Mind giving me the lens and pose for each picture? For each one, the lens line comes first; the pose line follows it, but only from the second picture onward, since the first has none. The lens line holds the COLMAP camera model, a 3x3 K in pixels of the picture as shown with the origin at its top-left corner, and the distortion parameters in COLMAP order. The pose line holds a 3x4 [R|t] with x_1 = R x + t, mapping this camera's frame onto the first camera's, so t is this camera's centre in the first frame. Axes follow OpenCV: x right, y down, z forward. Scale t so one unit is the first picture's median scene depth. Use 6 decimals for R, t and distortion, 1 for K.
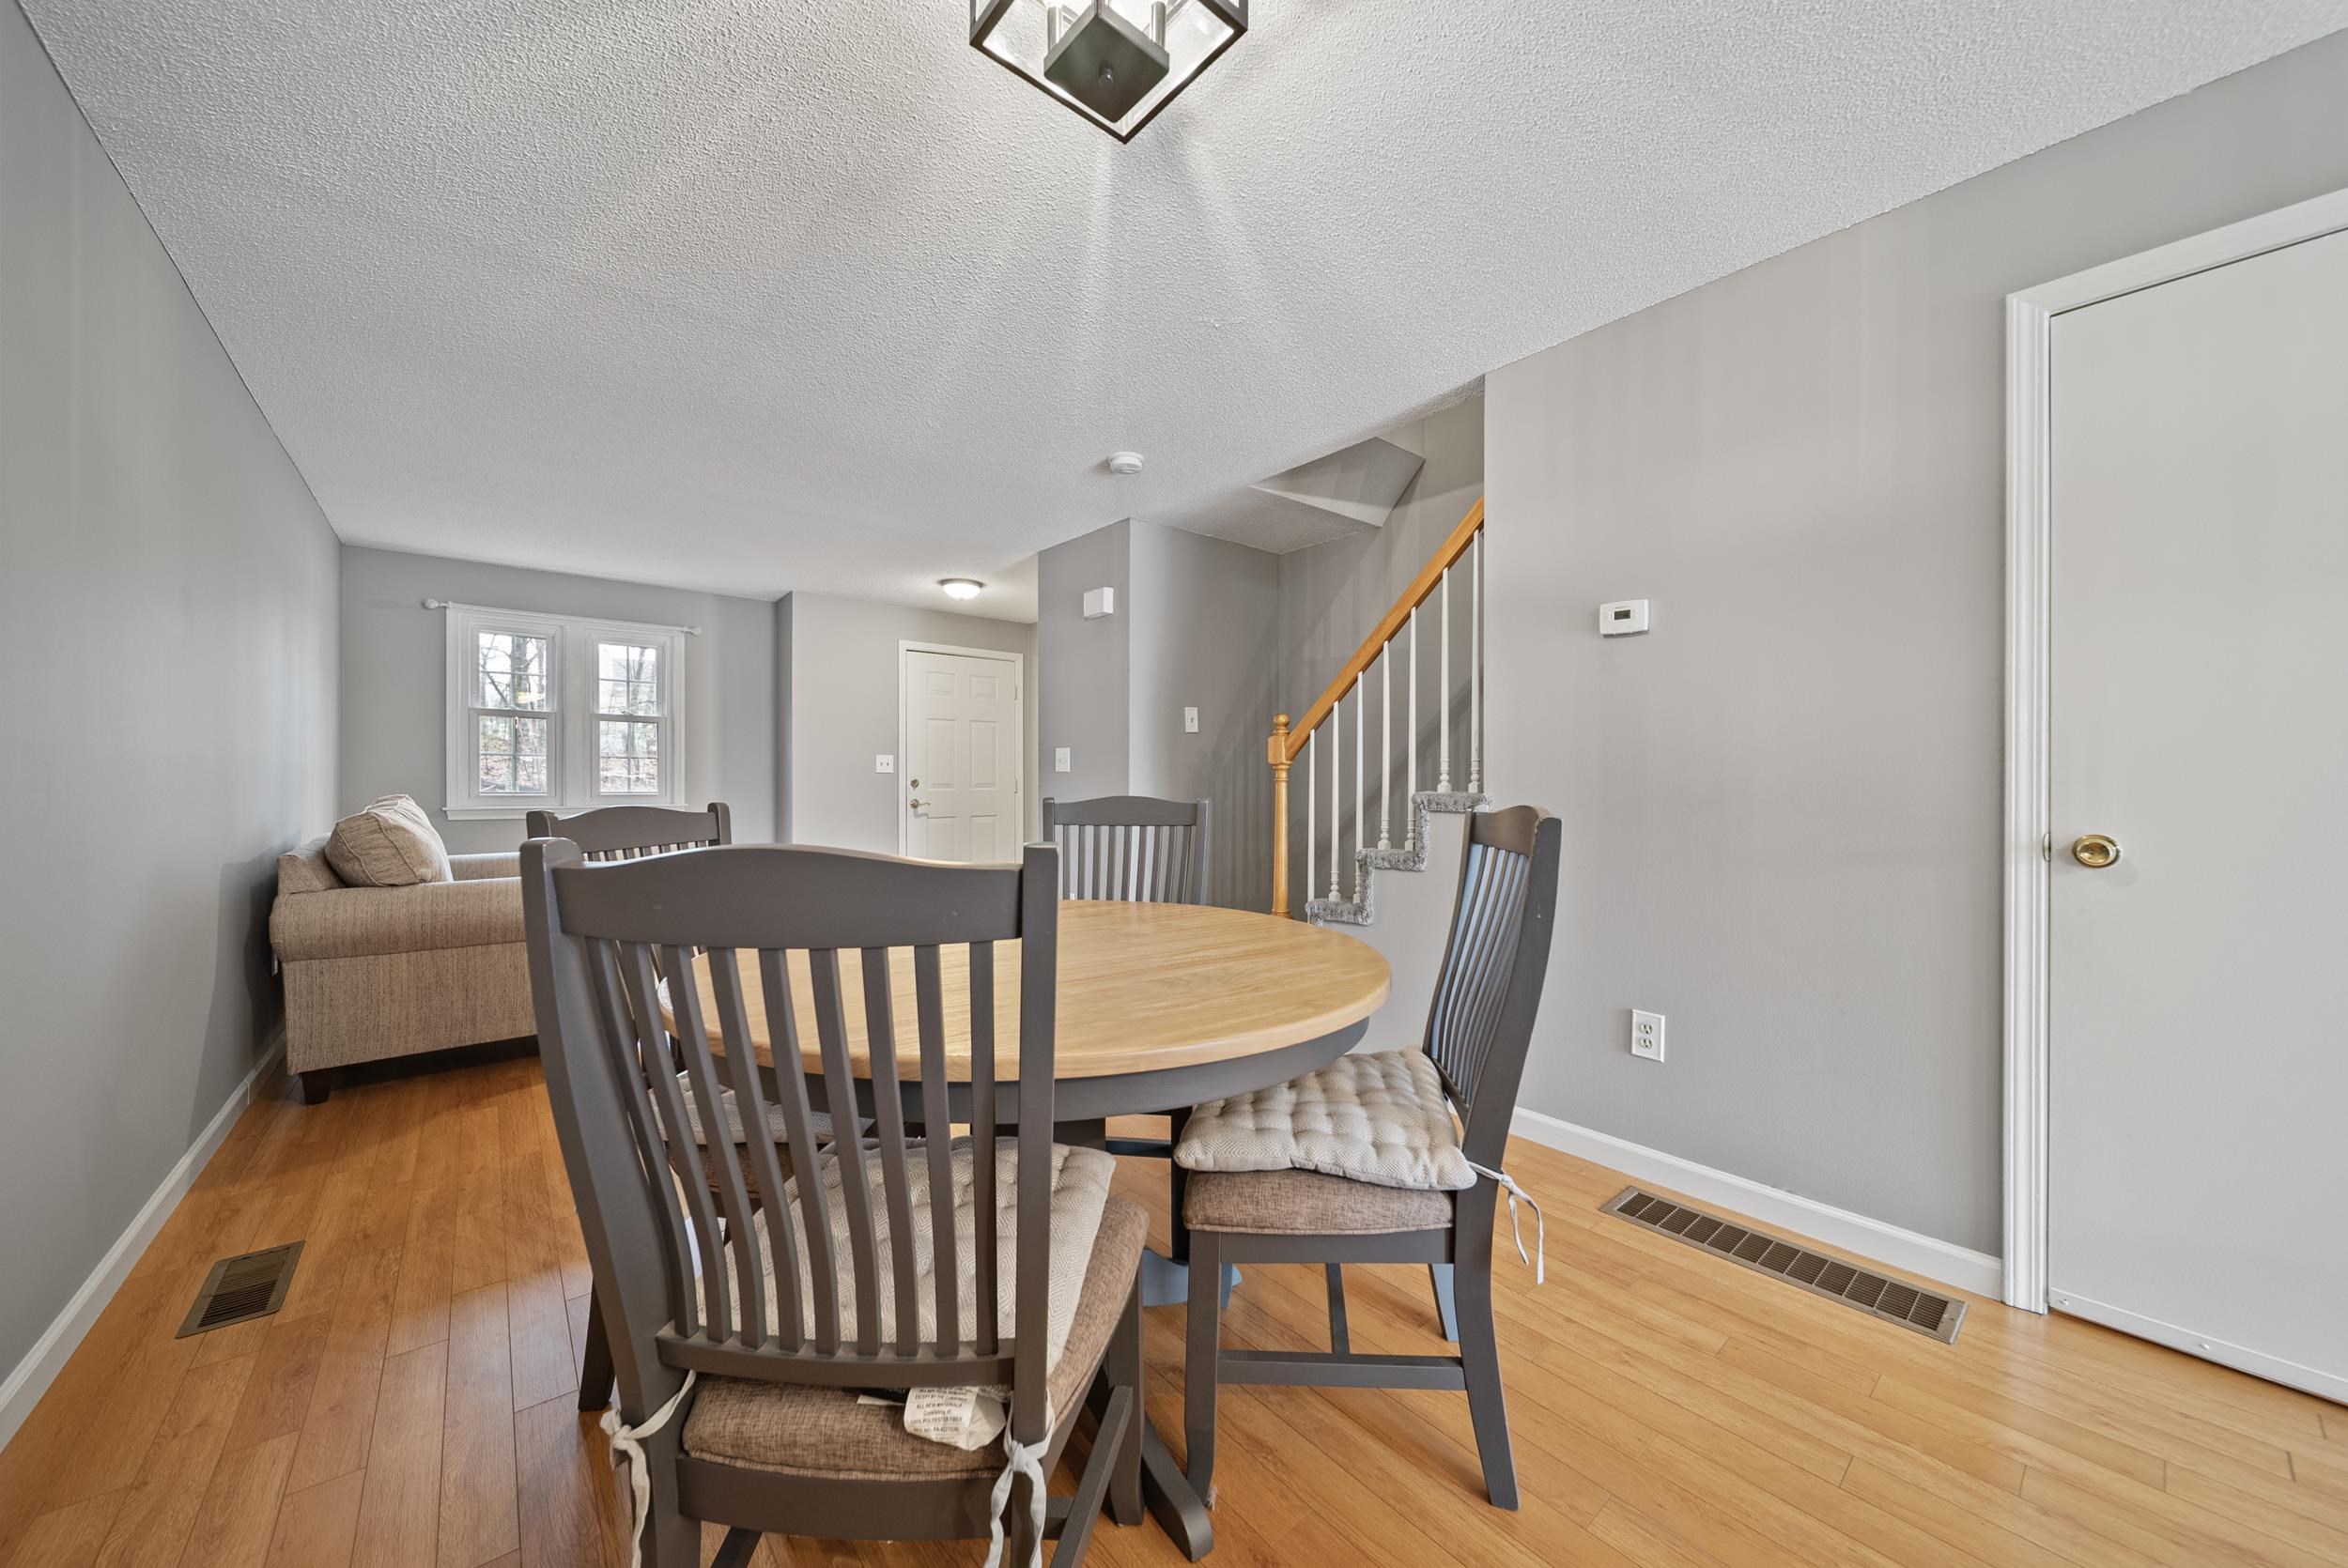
lens RADIAL K [[824.1, 0, 1178.5], [0, 824.1, 788.6], [0, 0, 1]] dist [-0.001144, -0.000044]
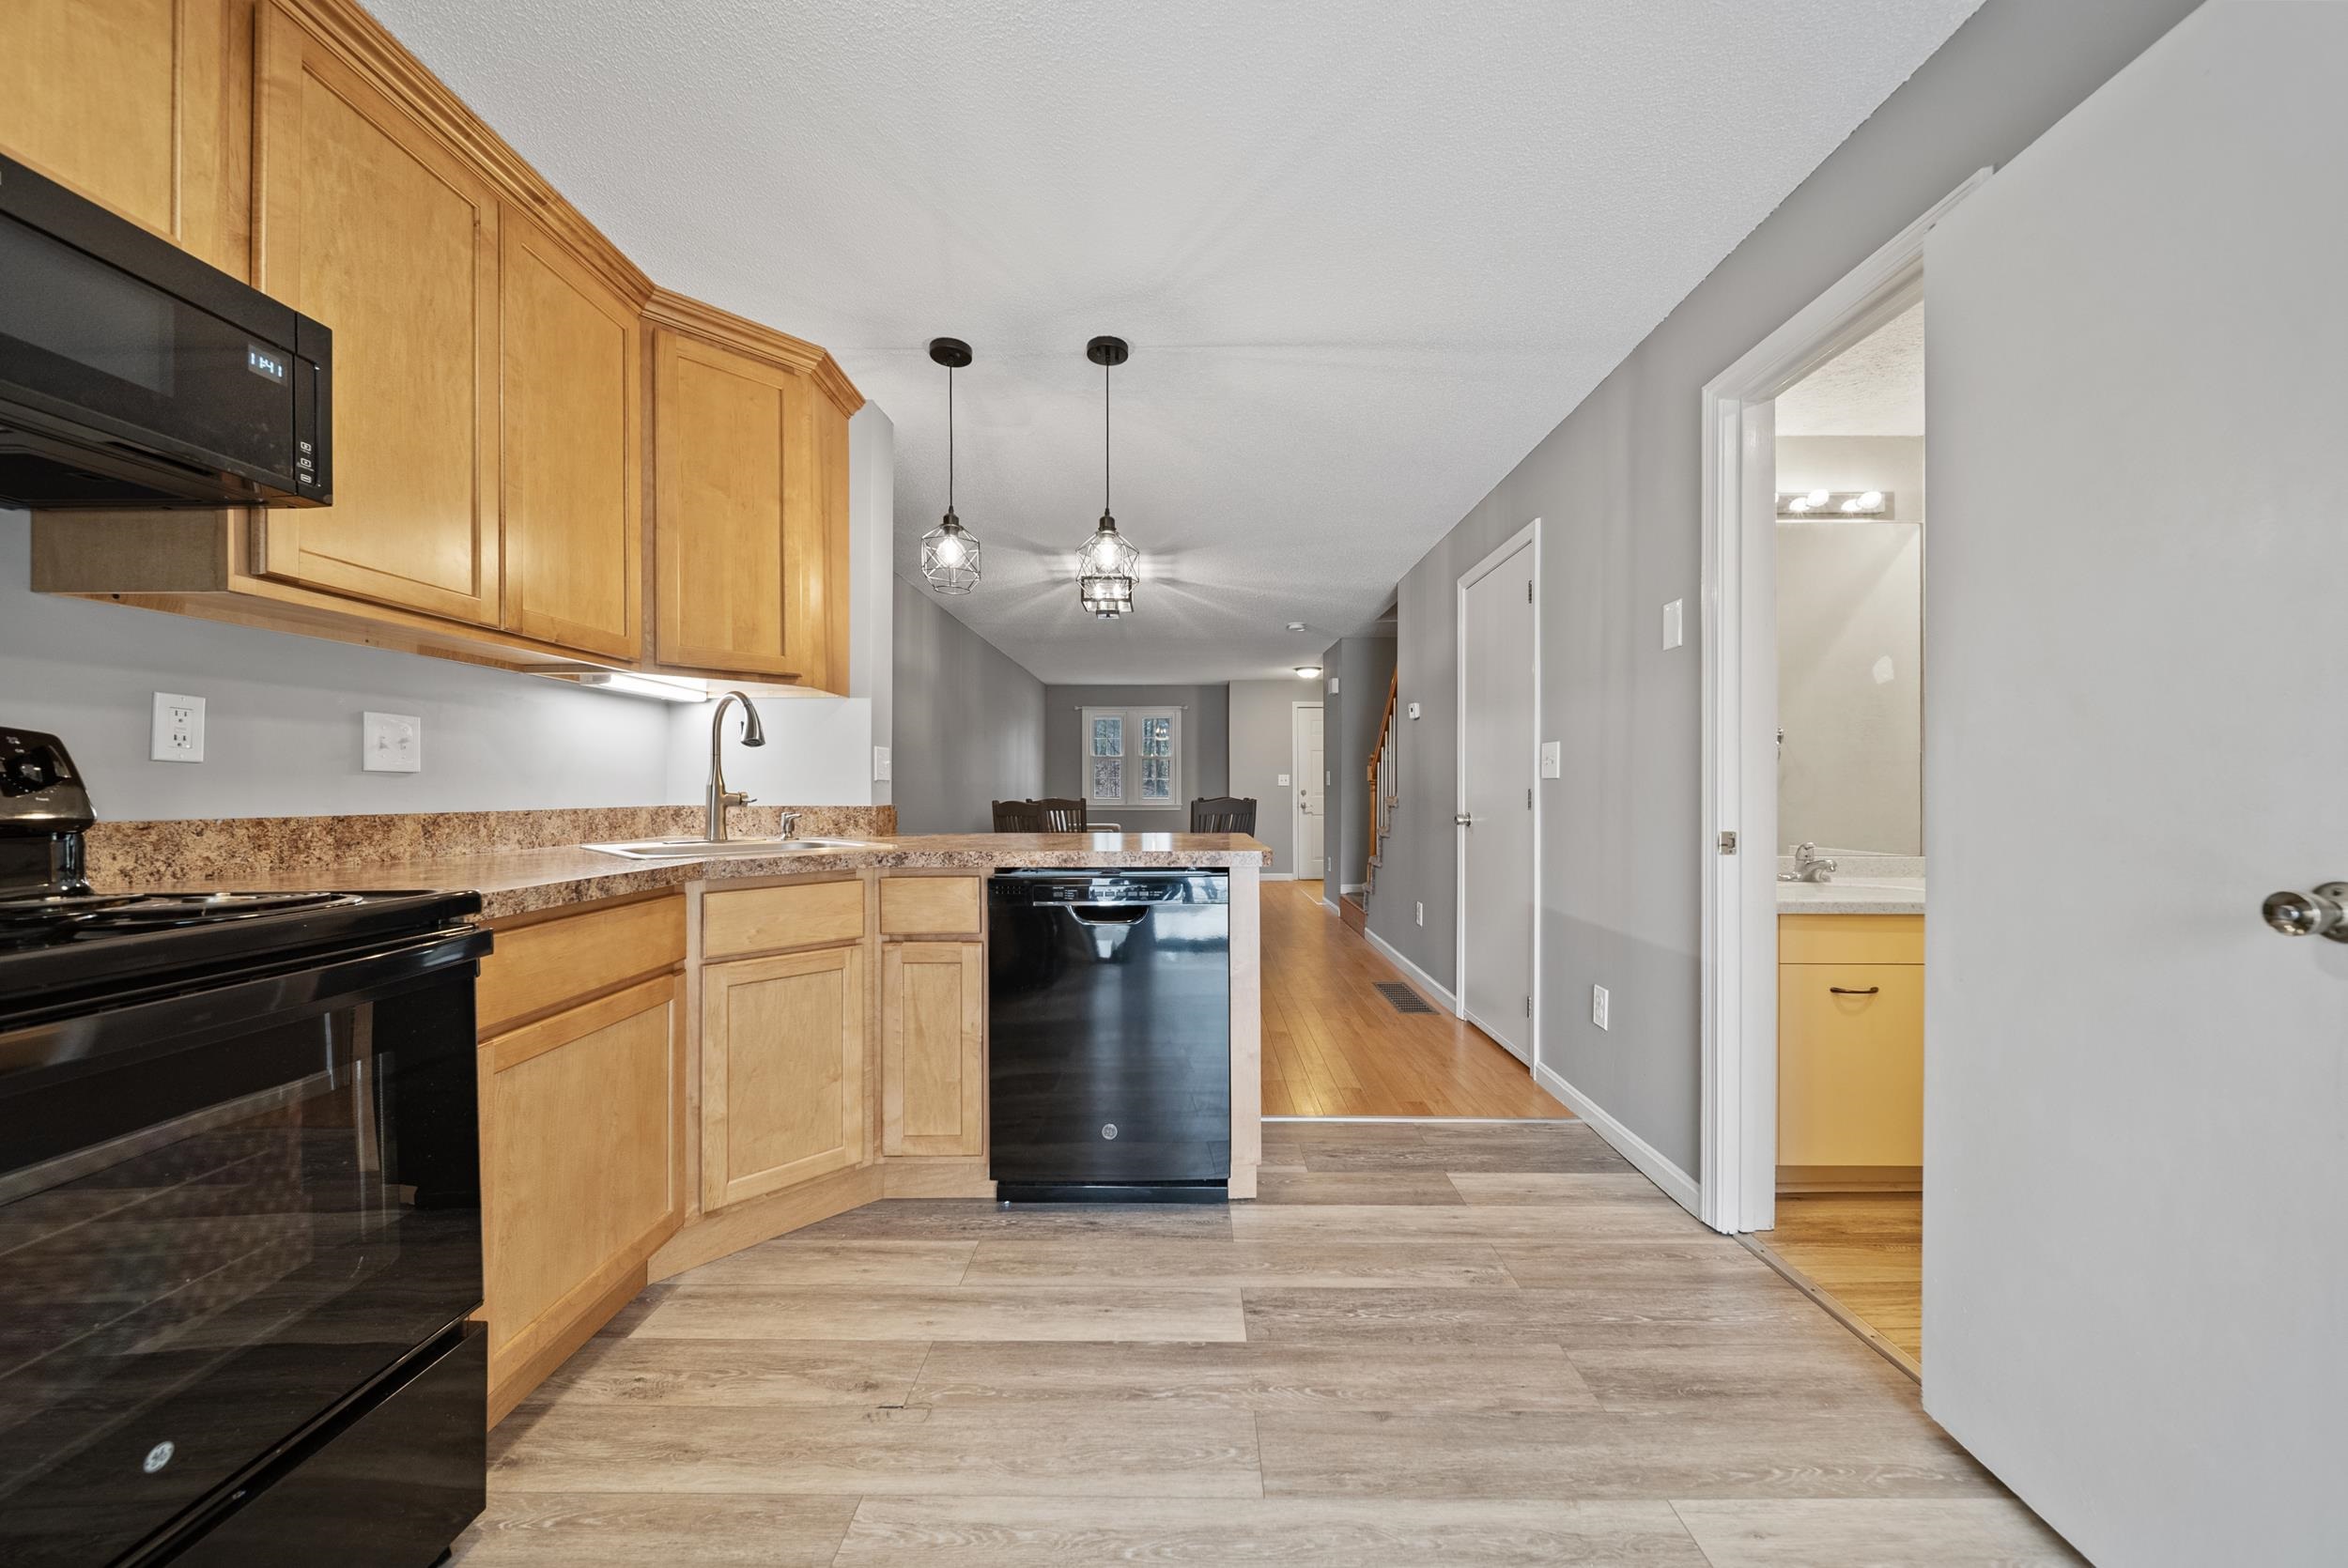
lens RADIAL K [[831.2, 0, 1175.9], [0, 831.2, 784.7], [0, 0, 1]] dist [0.000086, -0.002353]
pose [[0.754638, -0.005296, -0.656120, 0.648276], [-0.005780, 0.999875, -0.014719, 0.005108], [0.656116, 0.014900, 0.754513, -0.423454]]
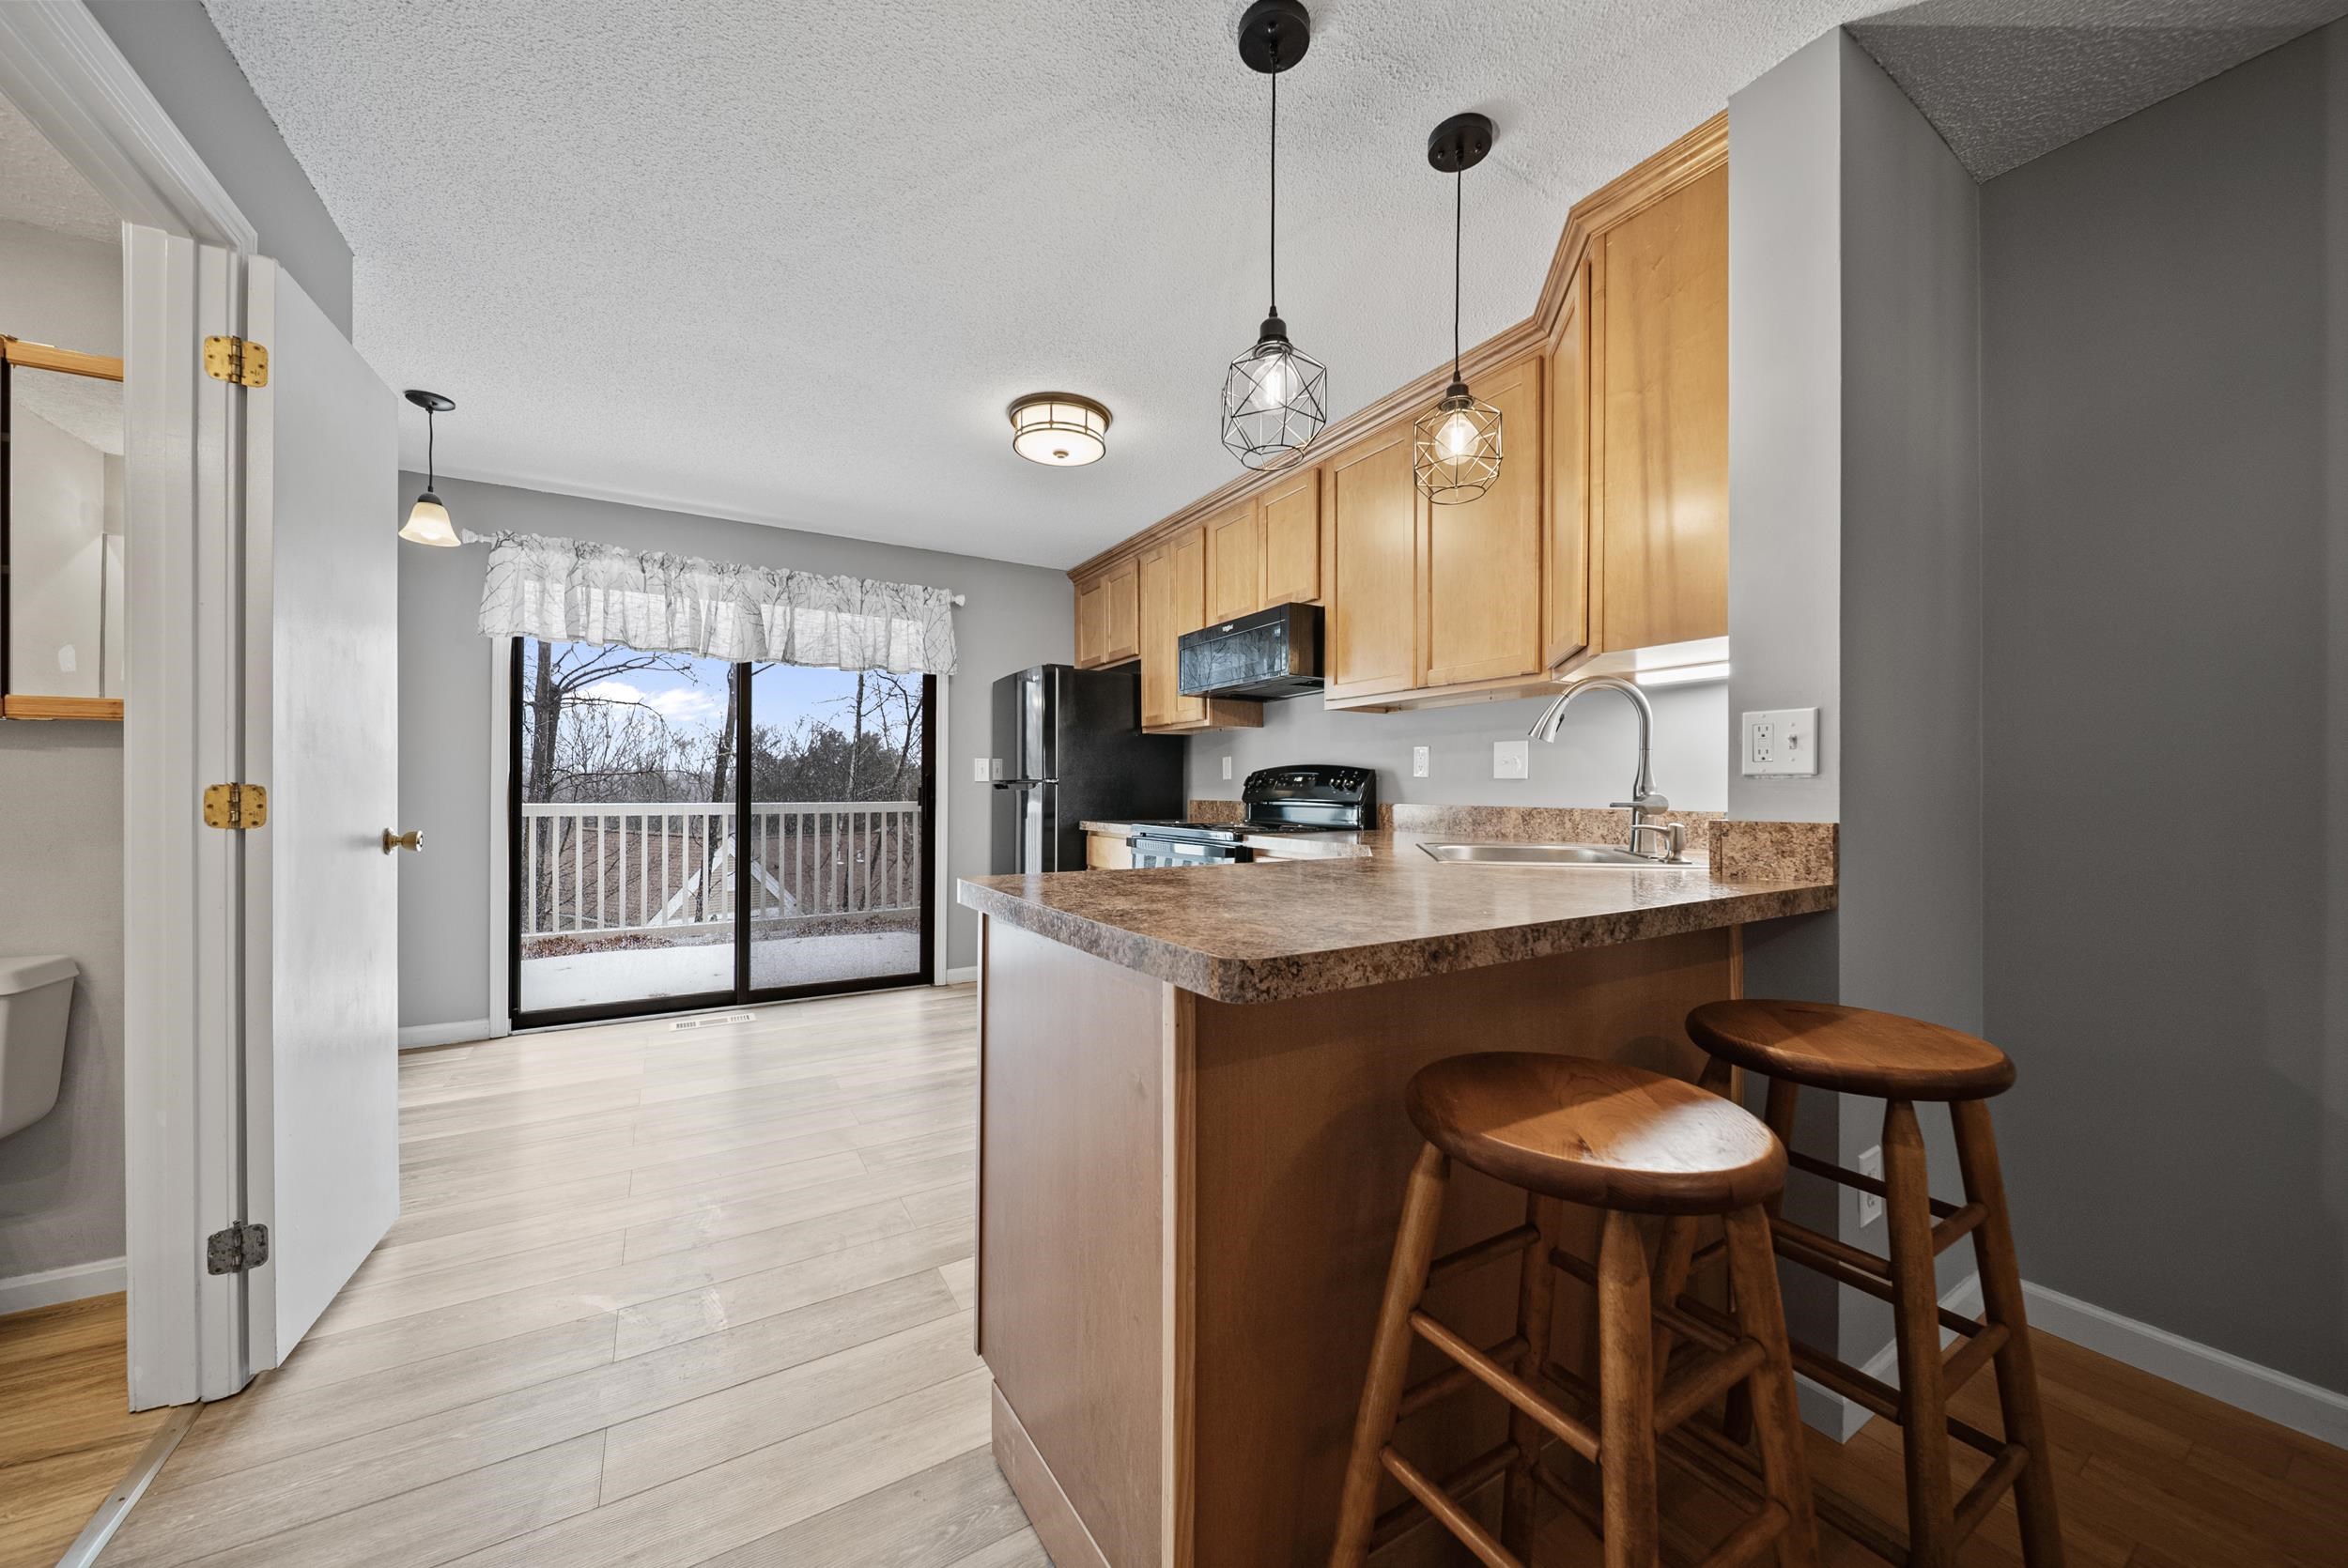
lens RADIAL K [[832.5, 0, 1174.0], [0, 832.5, 784.0], [0, 0, 1]] dist [-0.005330, 0.000024]
pose [[-0.986005, -0.004230, 0.166665, 0.289819], [-0.003430, 0.999981, 0.005087, -0.002390], [-0.166683, 0.004444, -0.986000, 0.189989]]
